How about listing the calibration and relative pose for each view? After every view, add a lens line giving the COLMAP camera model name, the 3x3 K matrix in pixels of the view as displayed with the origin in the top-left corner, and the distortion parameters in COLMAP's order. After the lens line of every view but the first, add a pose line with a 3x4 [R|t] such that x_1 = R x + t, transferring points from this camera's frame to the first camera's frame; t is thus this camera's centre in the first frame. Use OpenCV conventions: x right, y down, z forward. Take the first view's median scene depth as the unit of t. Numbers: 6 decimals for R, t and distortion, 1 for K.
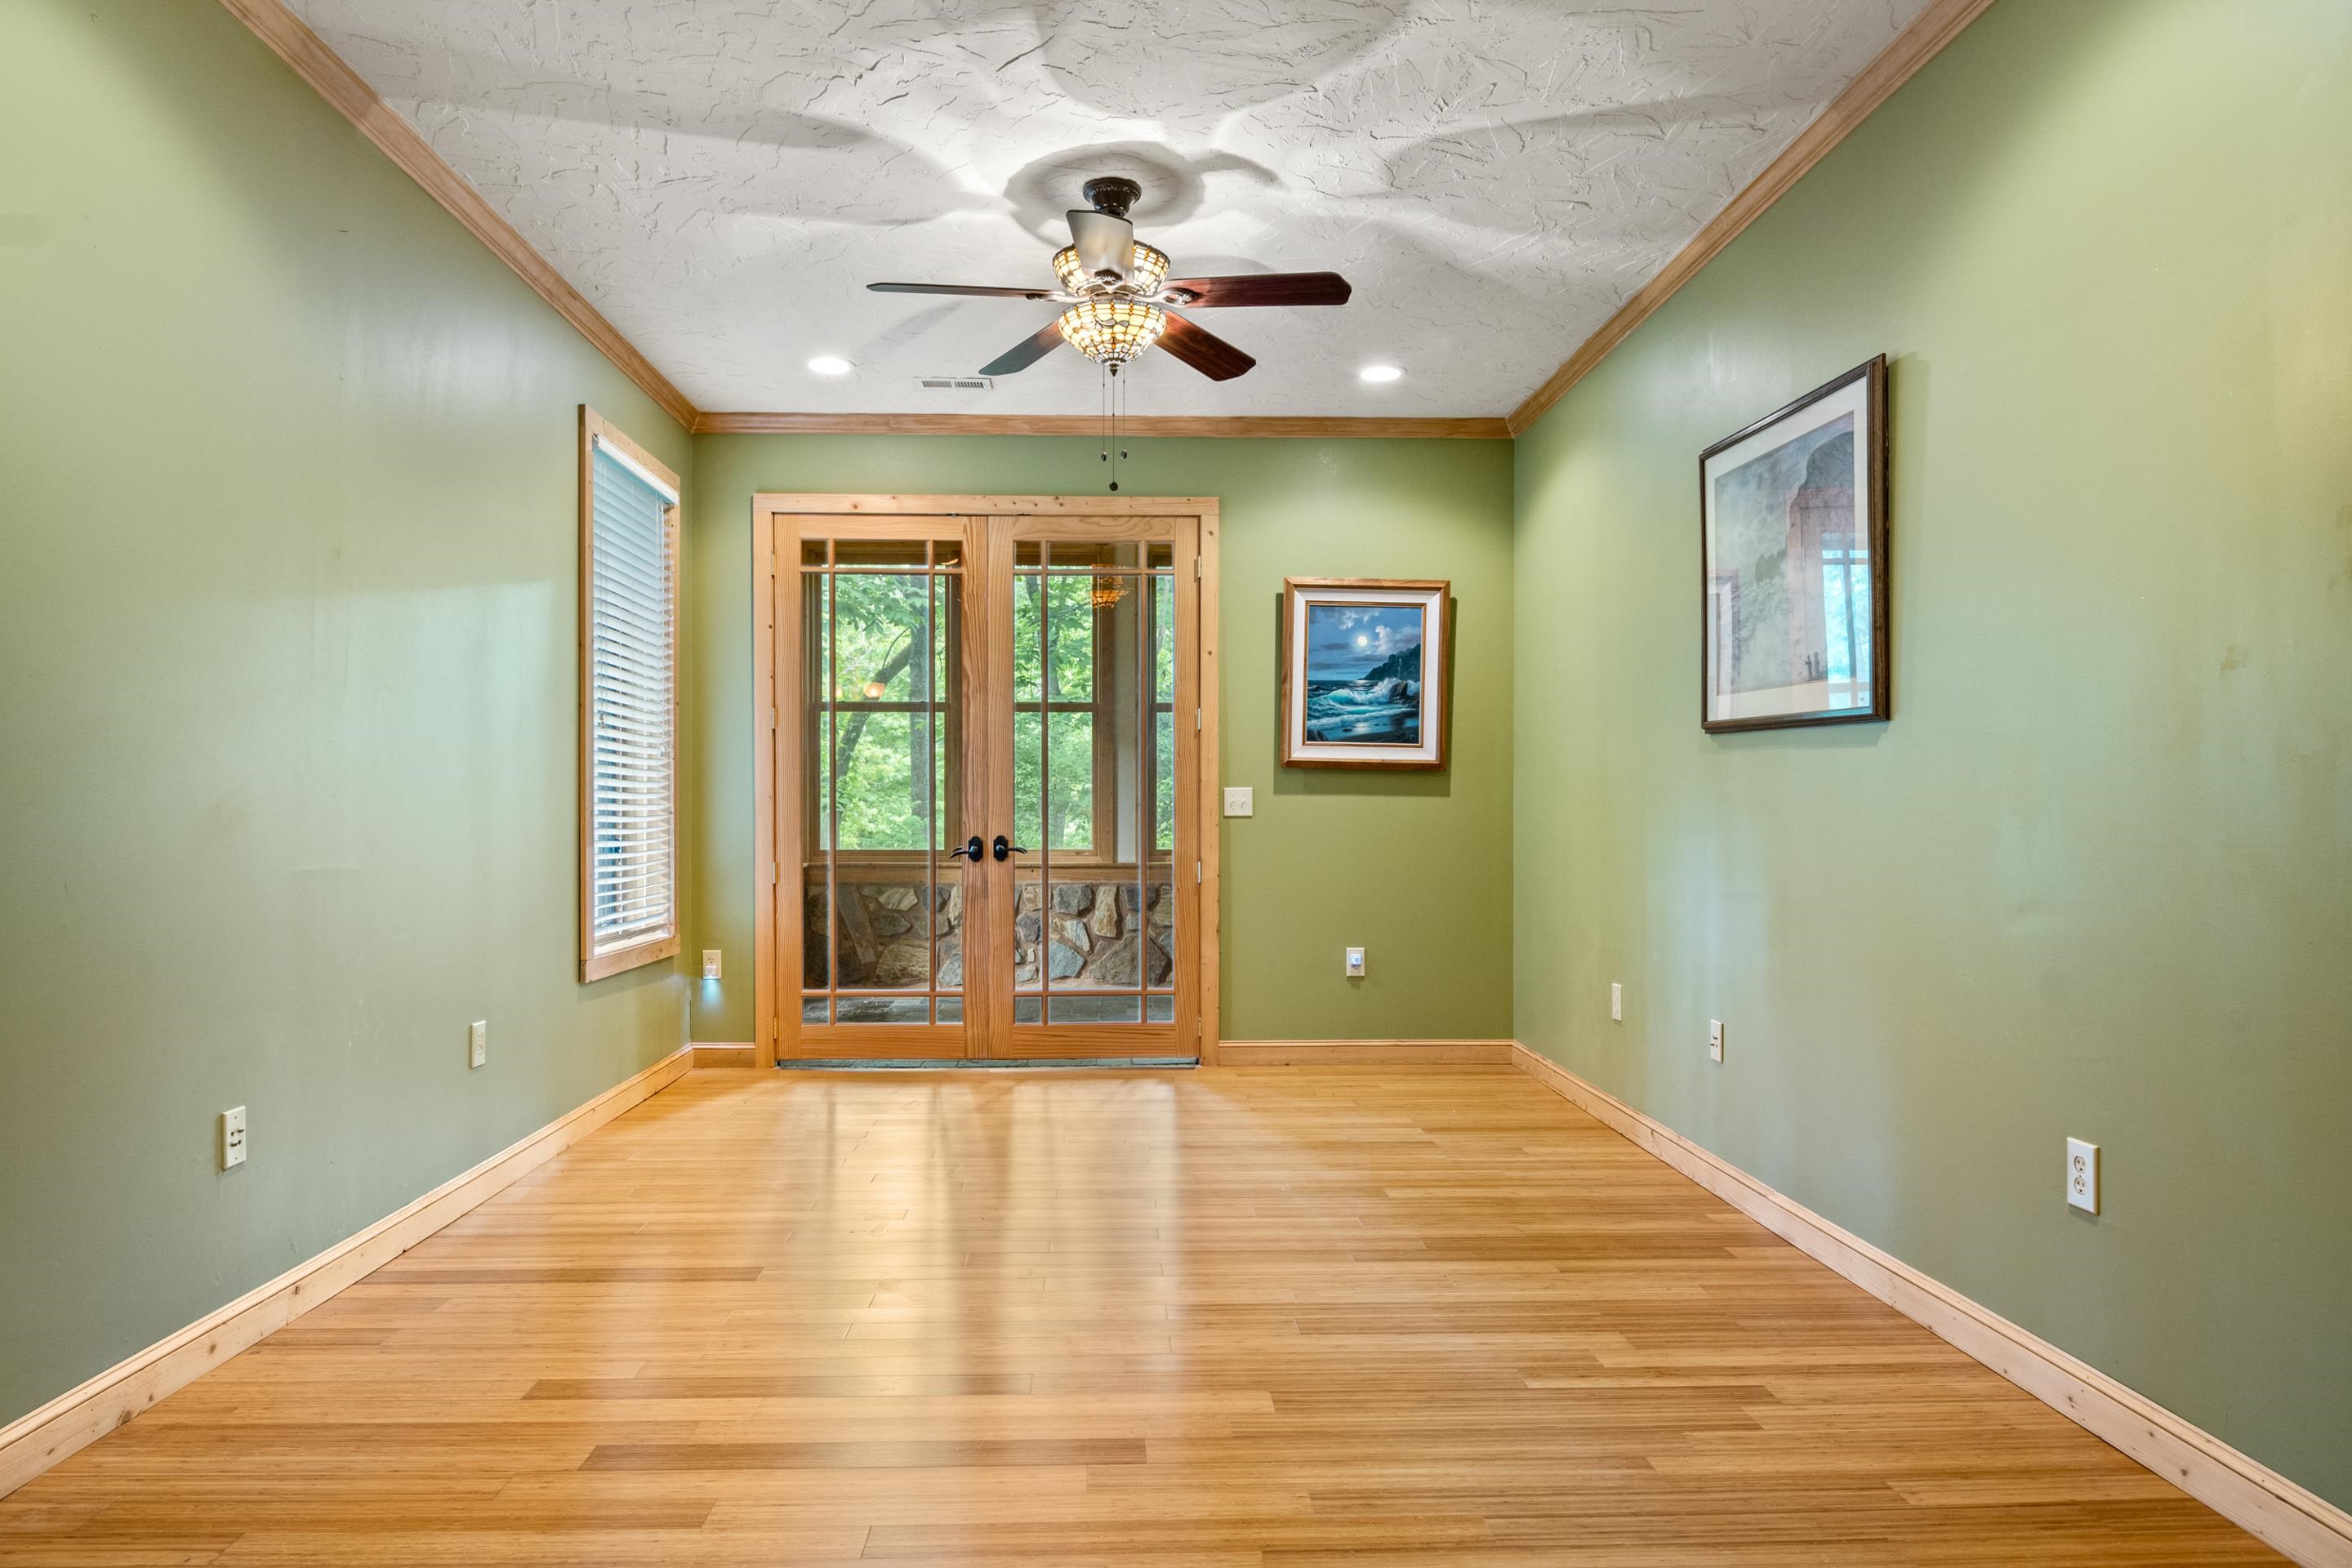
lens RADIAL K [[1374.4, 0, 1093.5], [0, 1374.4, 806.8], [0, 0, 1]] dist [-0.004474, 0.000220]
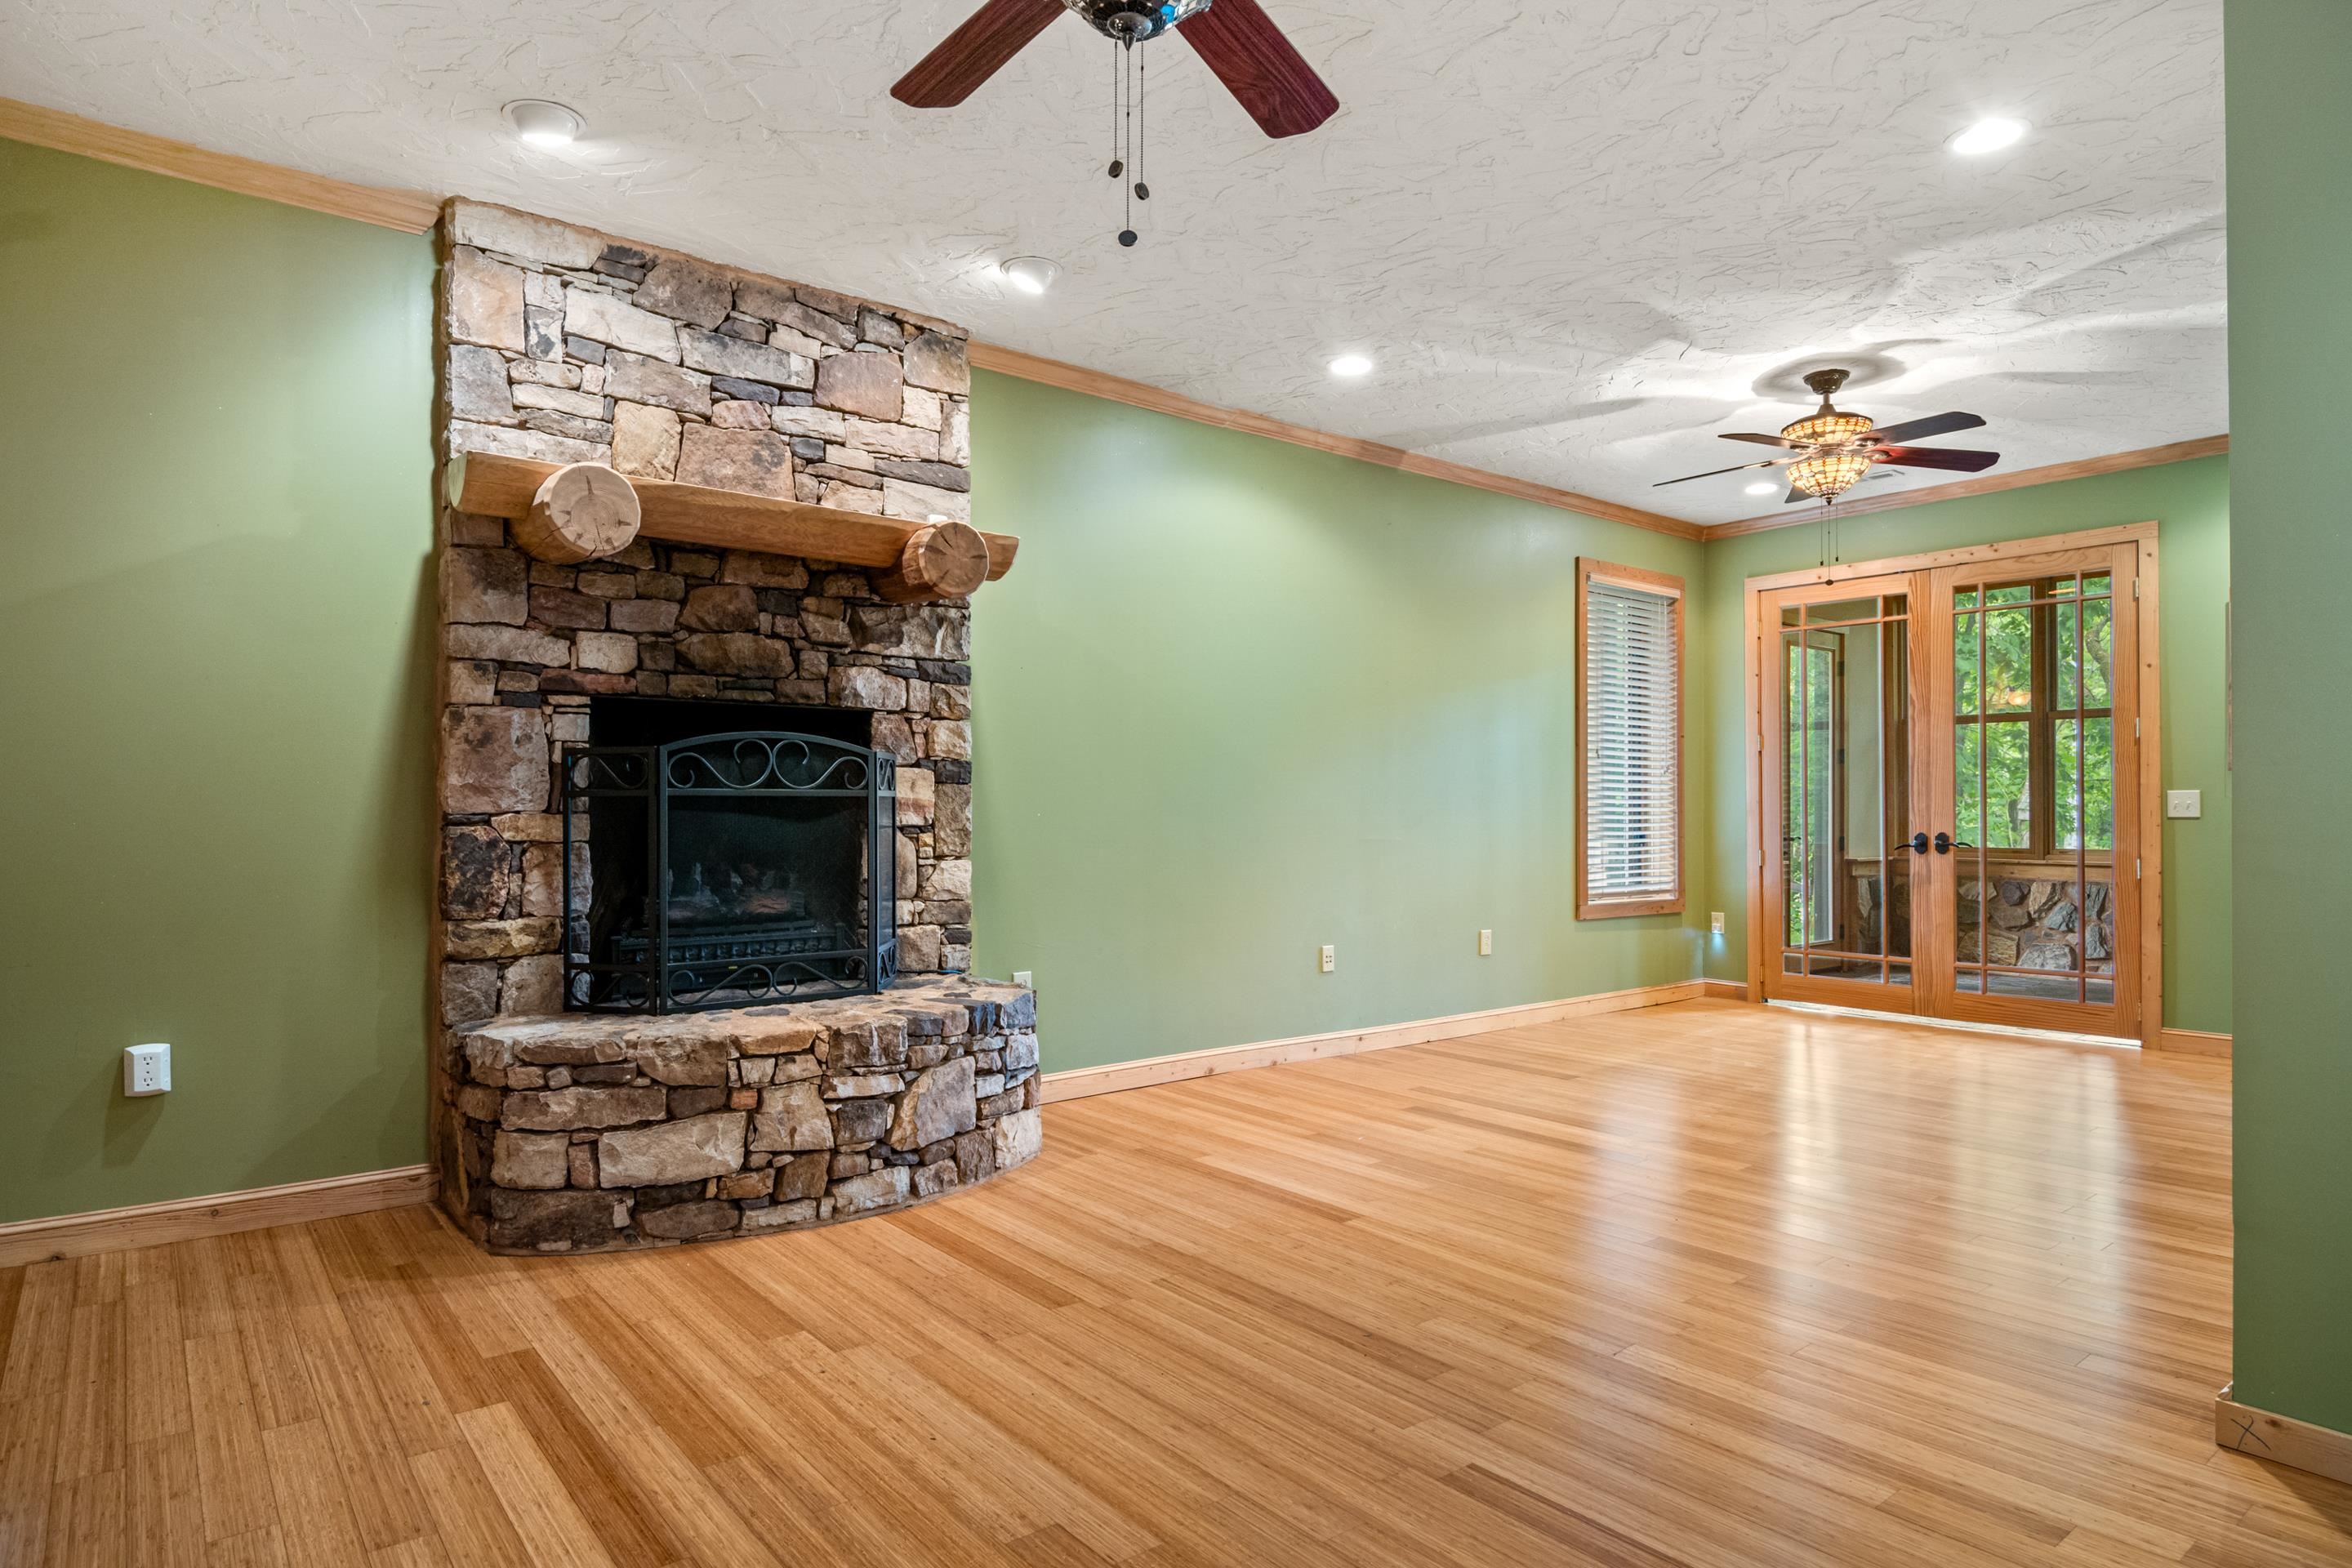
lens RADIAL K [[1302.1, 0, 1182.5], [0, 1302.1, 793.6], [0, 0, 1]] dist [-0.007102, -0.004658]
pose [[0.608075, -0.008918, -0.793829, 0.432883], [0.000610, 0.999942, -0.010766, -0.001419], [0.793879, 0.006062, 0.608045, -0.222655]]
